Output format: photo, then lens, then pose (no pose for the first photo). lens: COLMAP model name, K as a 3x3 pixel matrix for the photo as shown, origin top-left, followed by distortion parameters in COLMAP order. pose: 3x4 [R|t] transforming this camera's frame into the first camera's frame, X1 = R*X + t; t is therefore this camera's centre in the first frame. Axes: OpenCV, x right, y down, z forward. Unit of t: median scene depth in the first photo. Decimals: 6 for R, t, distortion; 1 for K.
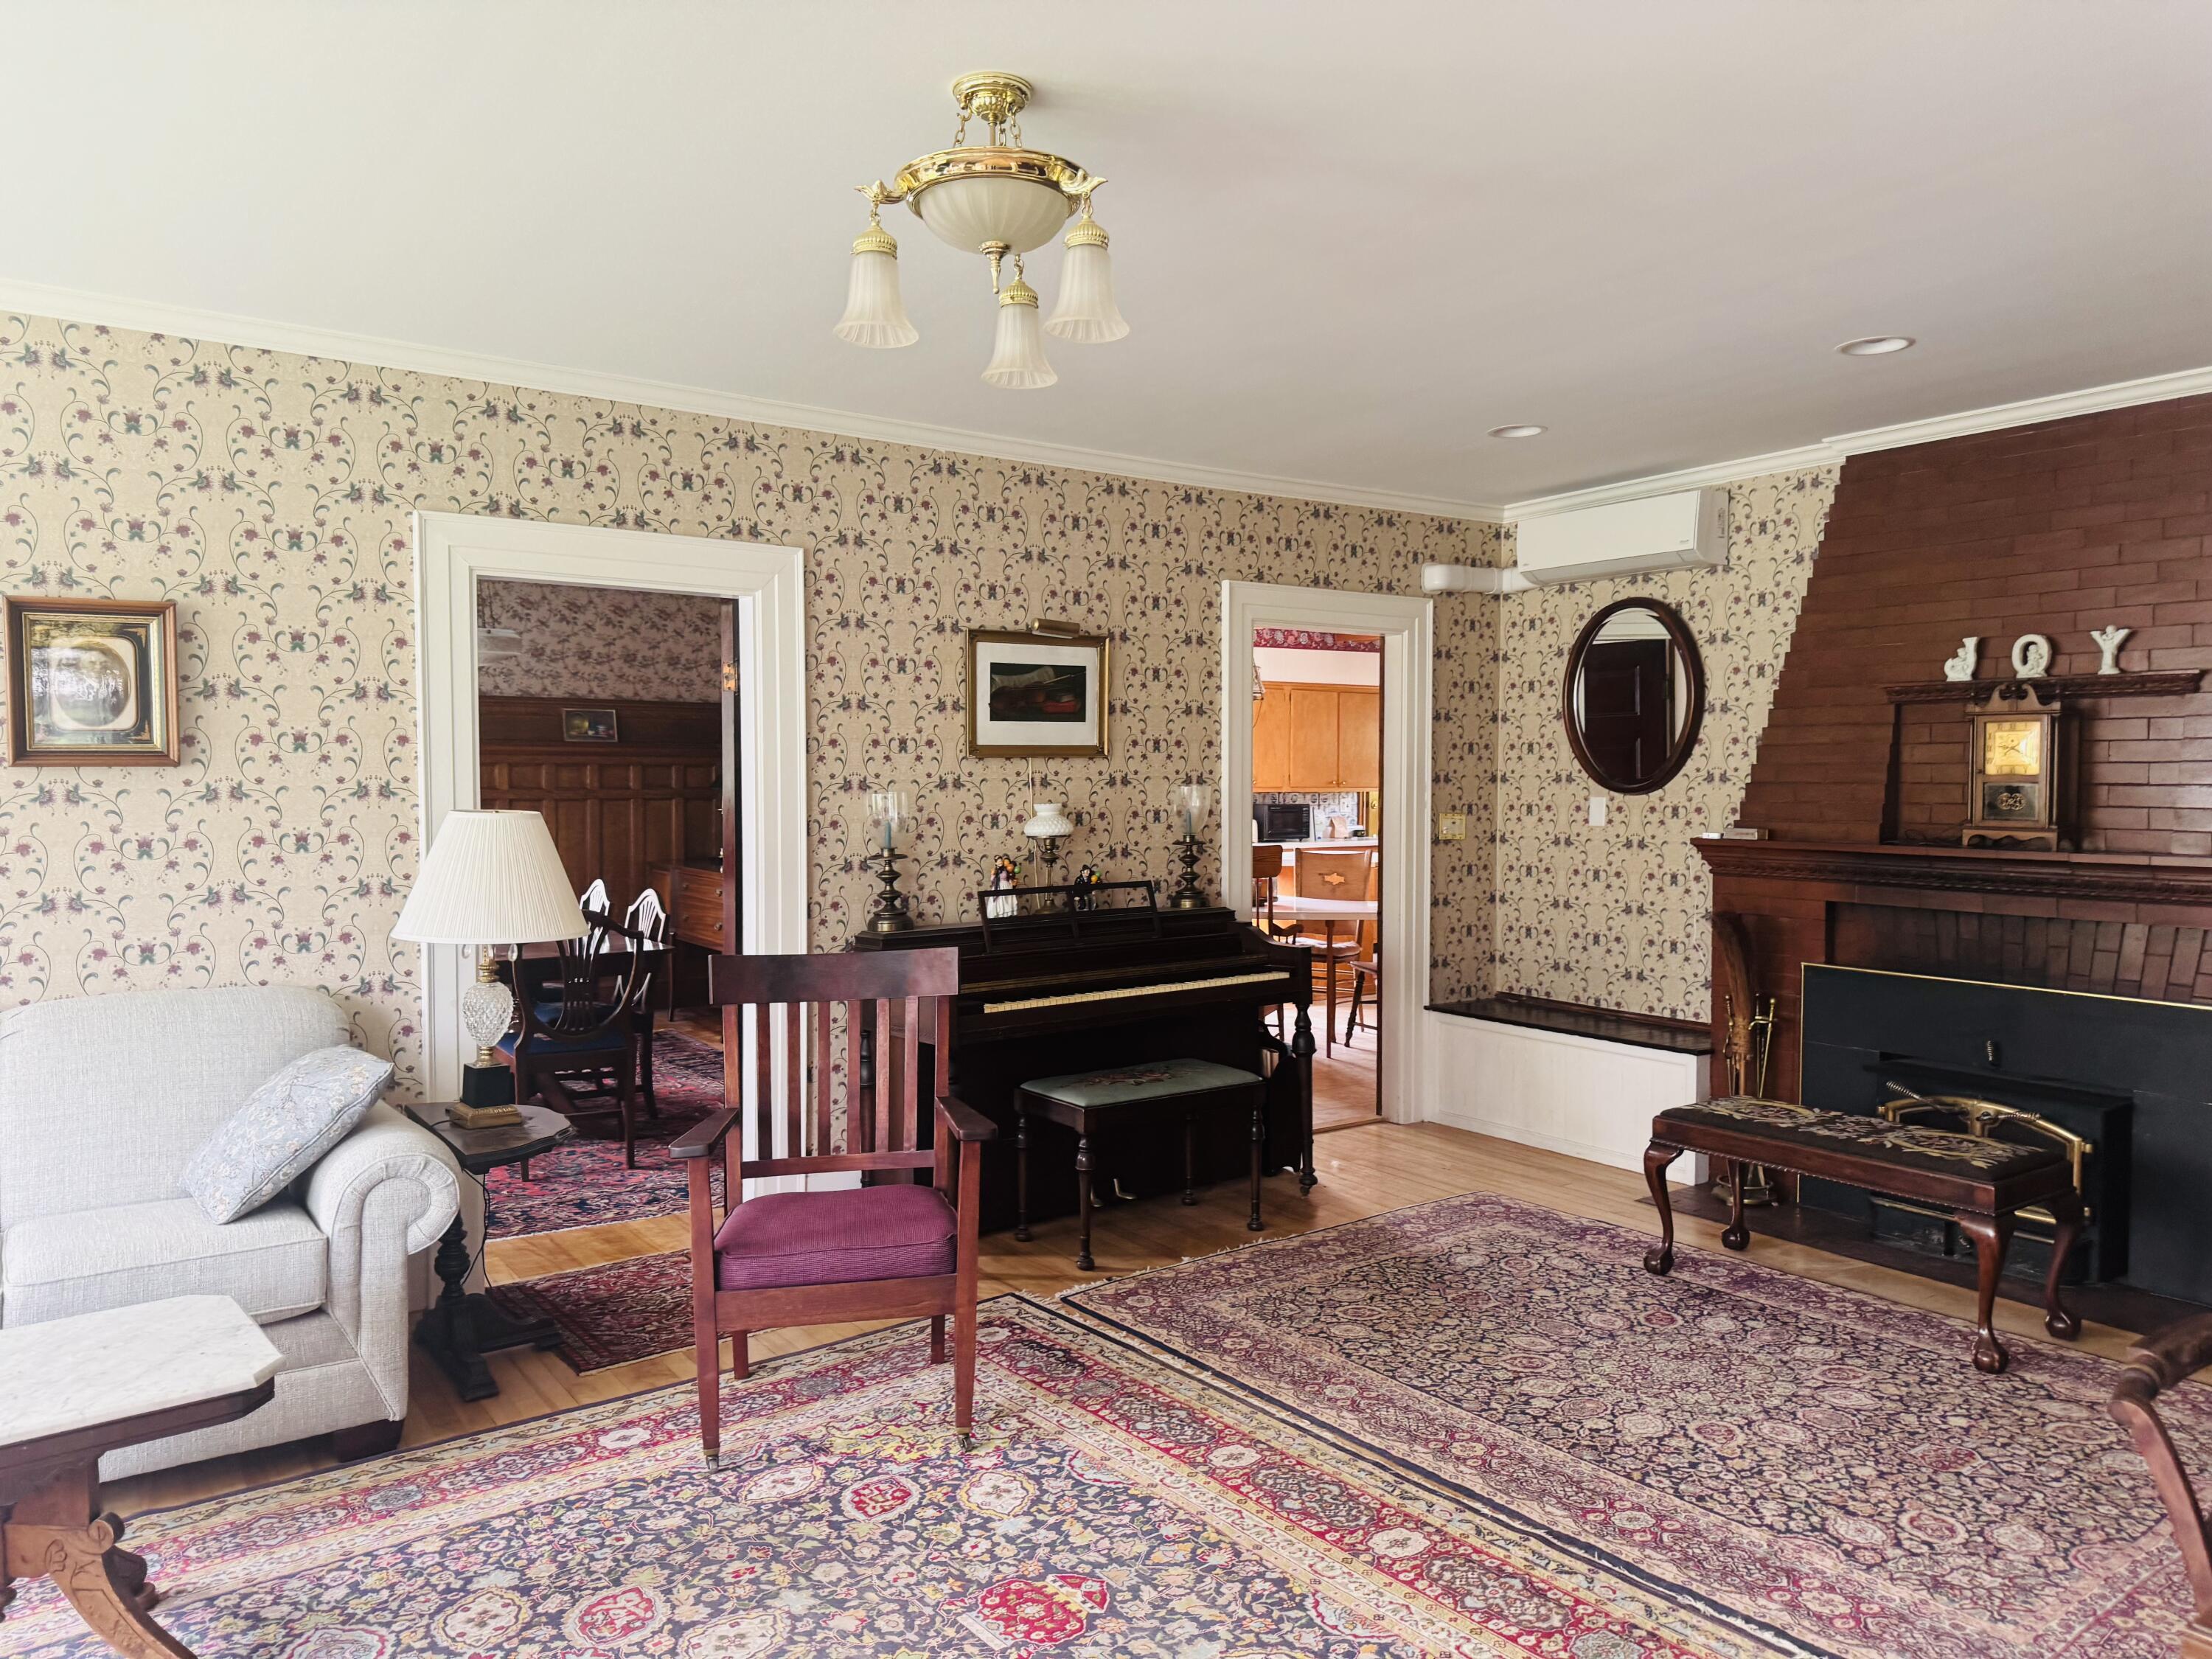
lens RADIAL K [[1521.8, 0, 1106.3], [0, 1521.8, 842.3], [0, 0, 1]] dist [-0.008767, -0.008423]
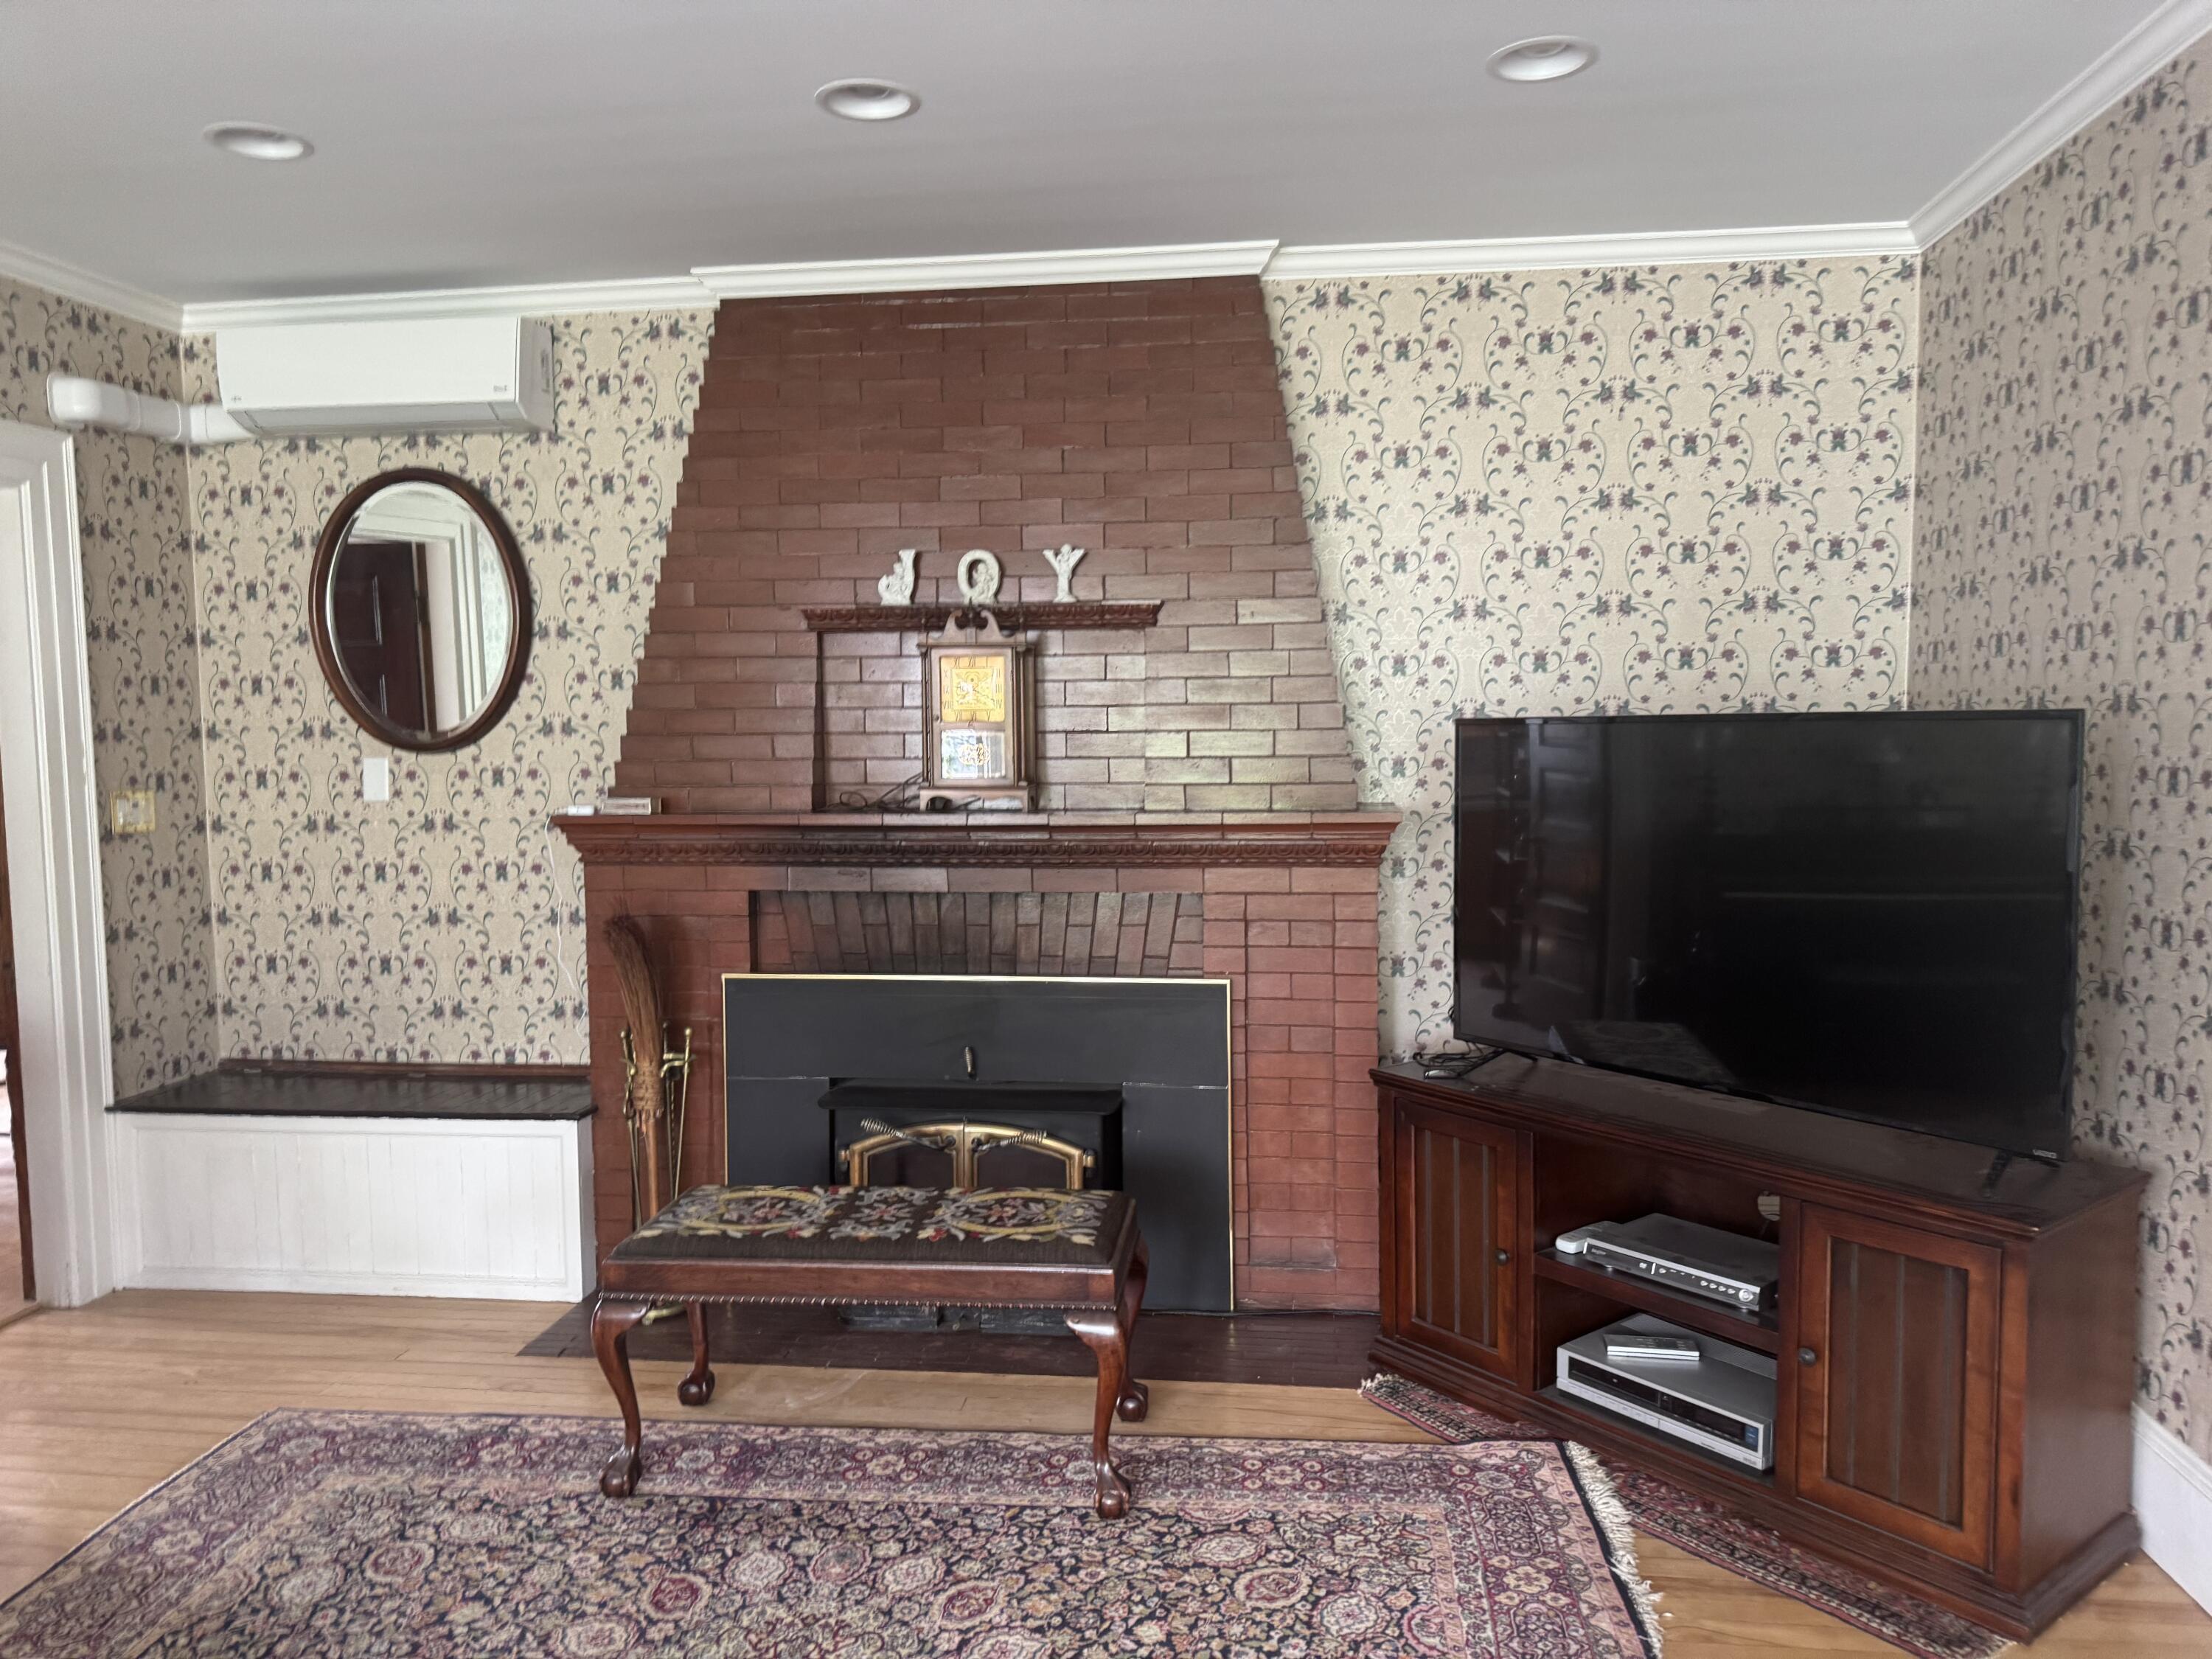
lens RADIAL K [[1521.8, 0, 1106.3], [0, 1521.8, 842.3], [0, 0, 1]] dist [-0.008767, -0.008423]
pose [[0.649675, -0.068515, 0.757118, 0.021132], [0.040198, 0.997633, 0.055787, -0.019825], [-0.759149, -0.005808, 0.650891, 0.359148]]
